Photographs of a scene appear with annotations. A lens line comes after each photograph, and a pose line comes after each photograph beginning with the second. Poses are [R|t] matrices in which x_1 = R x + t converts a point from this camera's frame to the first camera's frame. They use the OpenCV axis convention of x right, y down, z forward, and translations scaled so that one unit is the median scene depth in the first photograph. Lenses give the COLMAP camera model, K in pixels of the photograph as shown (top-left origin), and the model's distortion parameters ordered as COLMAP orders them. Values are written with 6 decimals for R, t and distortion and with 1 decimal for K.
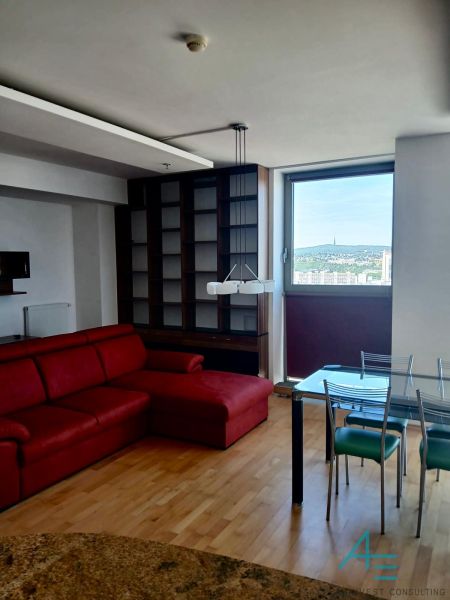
lens RADIAL K [[477.9, 0, 222.4], [0, 477.9, 302.3], [0, 0, 1]] dist [0.176060, -0.348474]
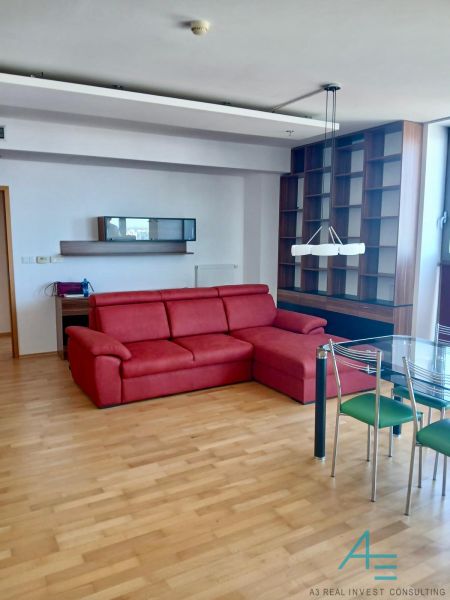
lens RADIAL K [[477.9, 0, 222.4], [0, 477.9, 302.3], [0, 0, 1]] dist [0.176060, -0.348474]
pose [[0.858869, 0.083048, -0.505418, 0.329712], [-0.053340, 0.995904, 0.073002, 0.013612], [0.509410, -0.035740, 0.859781, 0.011240]]
